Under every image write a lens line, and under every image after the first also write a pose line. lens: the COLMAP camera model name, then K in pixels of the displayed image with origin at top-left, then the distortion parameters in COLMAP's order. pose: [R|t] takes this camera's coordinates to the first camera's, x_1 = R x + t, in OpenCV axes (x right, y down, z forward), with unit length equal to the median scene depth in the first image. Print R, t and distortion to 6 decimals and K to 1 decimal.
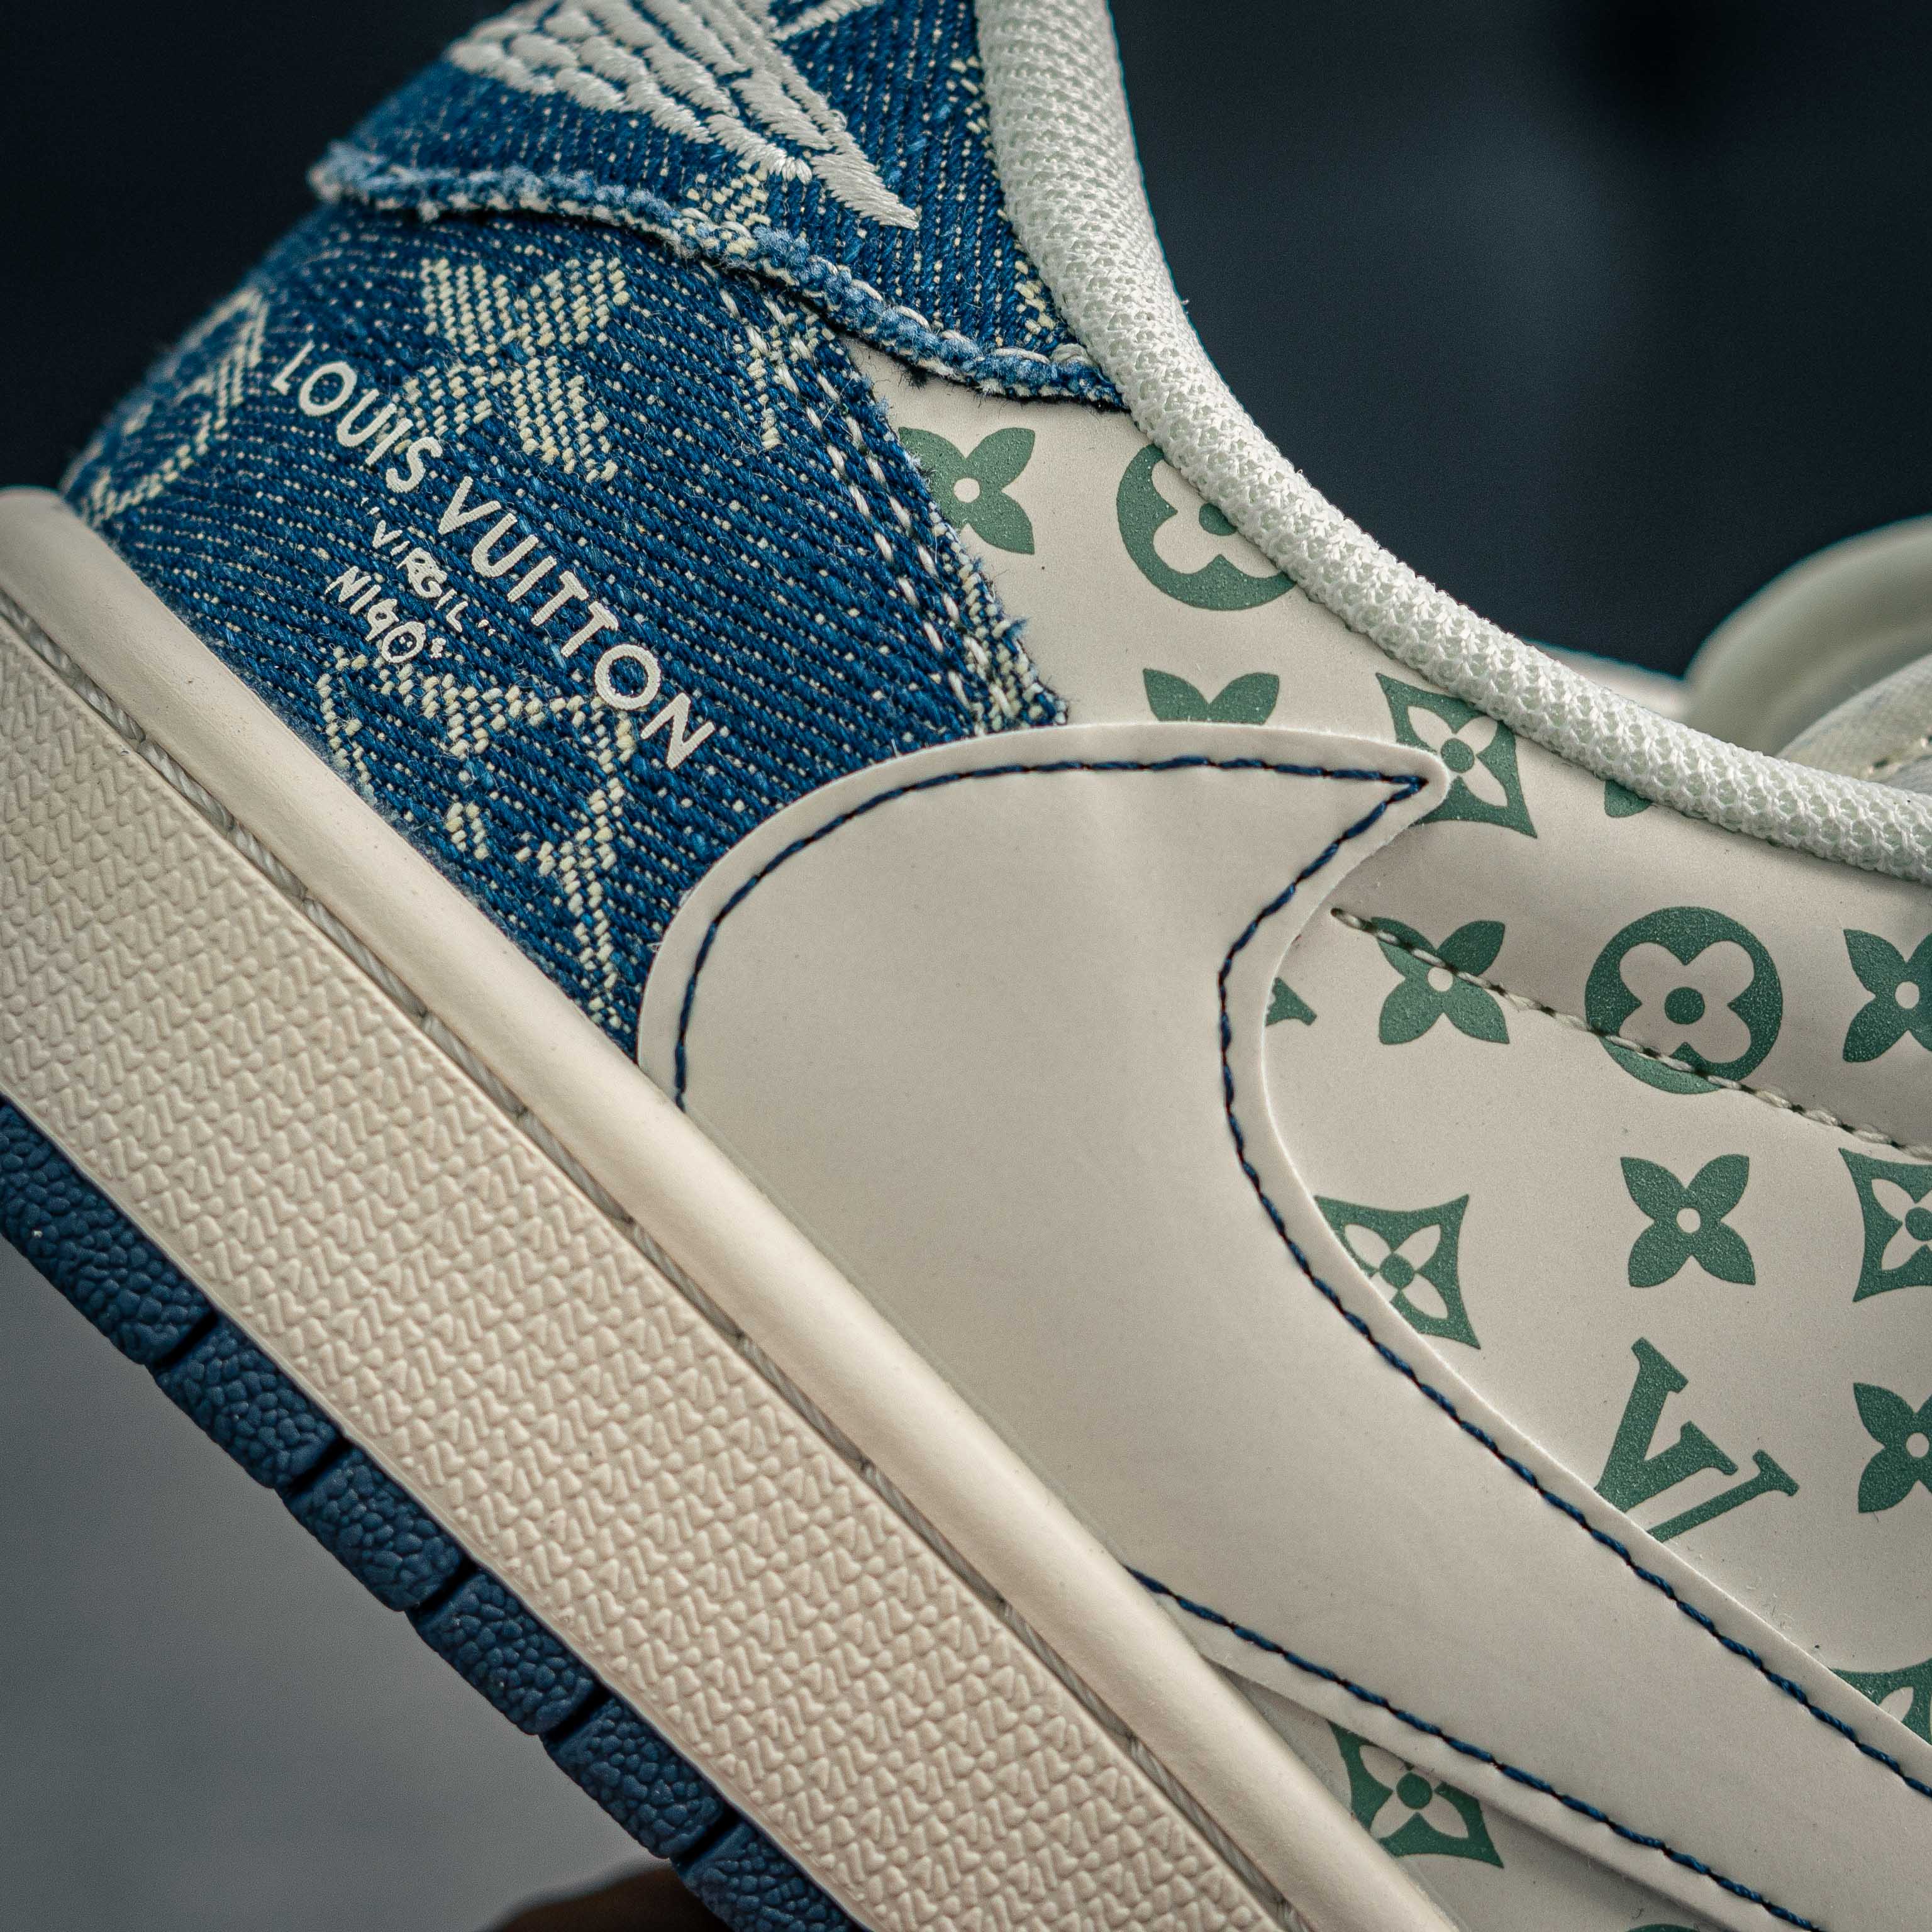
lens RADIAL K [[6680.3, 0, 963.8], [0, 6680.3, 1170.4], [0, 0, 1]] dist [-0.552718, 17.357828]
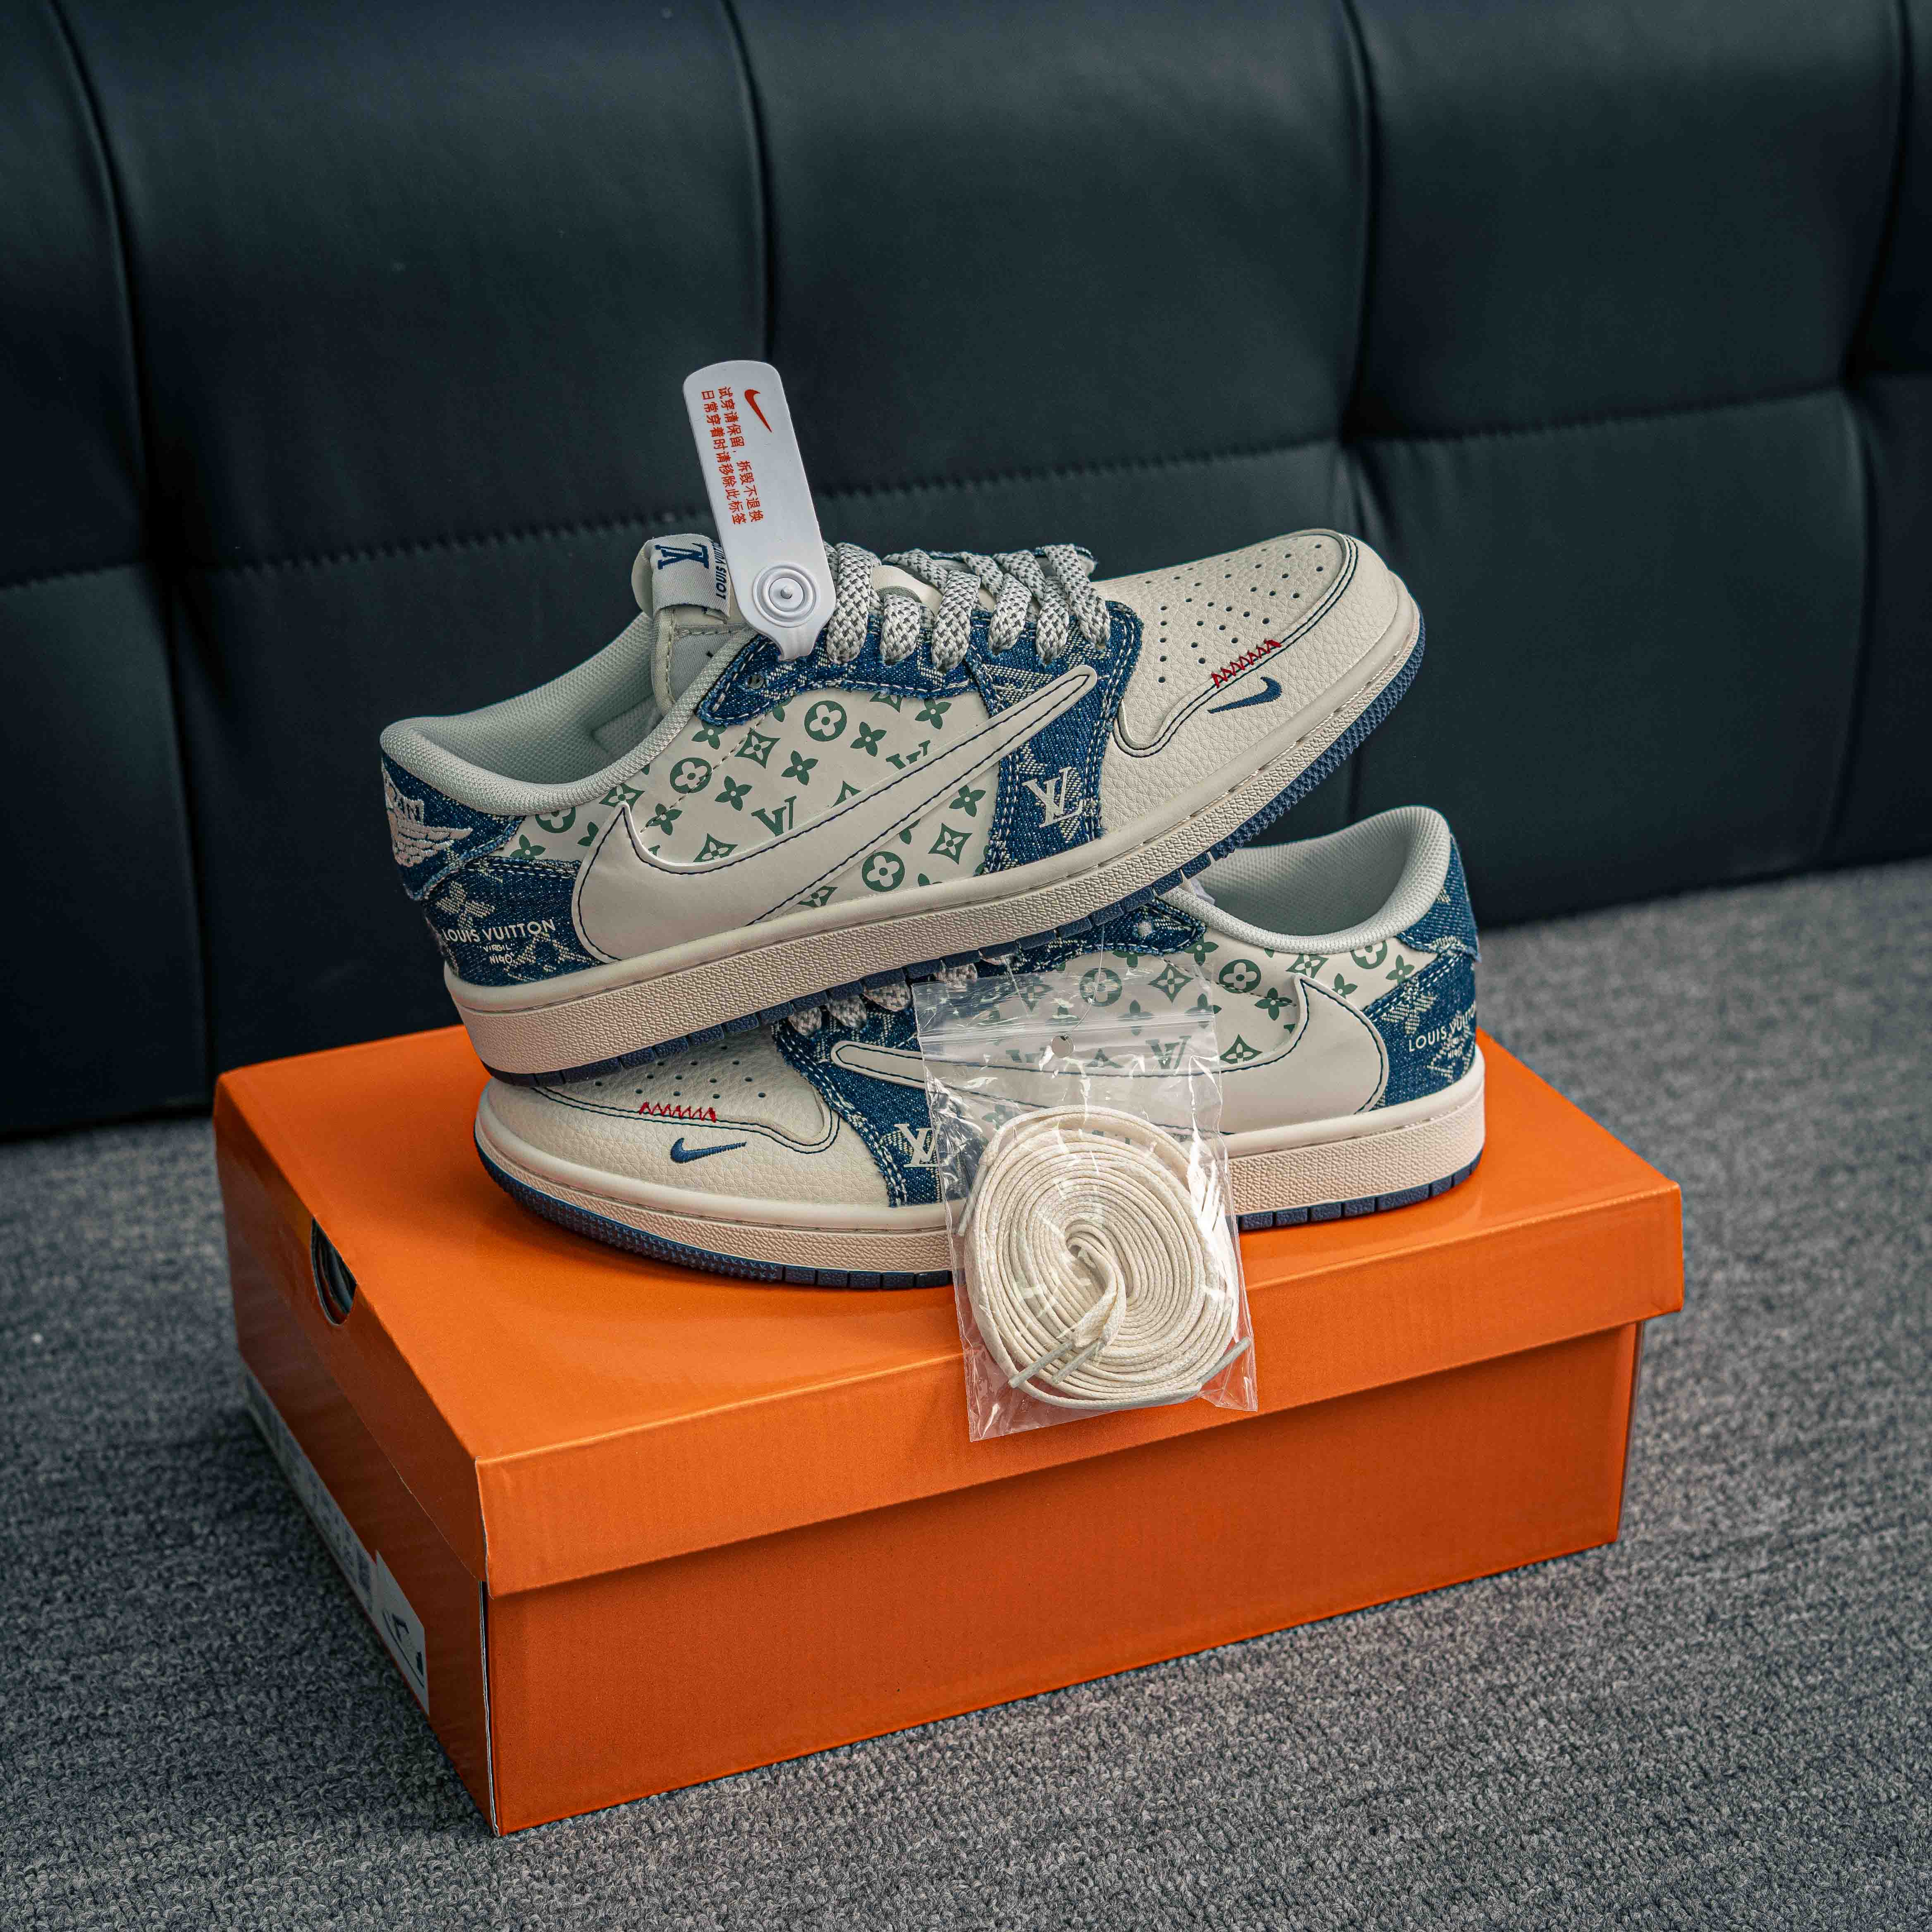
lens RADIAL K [[4298.3, 0, 966.0], [0, 4298.3, 966.0], [0, 0, 1]] dist [-0.045007, 0.006101]
pose [[0.454233, -0.785357, -0.420579, 1.353338], [0.890762, 0.408157, 0.199879, -0.399600], [0.014686, -0.465427, 0.884964, -1.721888]]
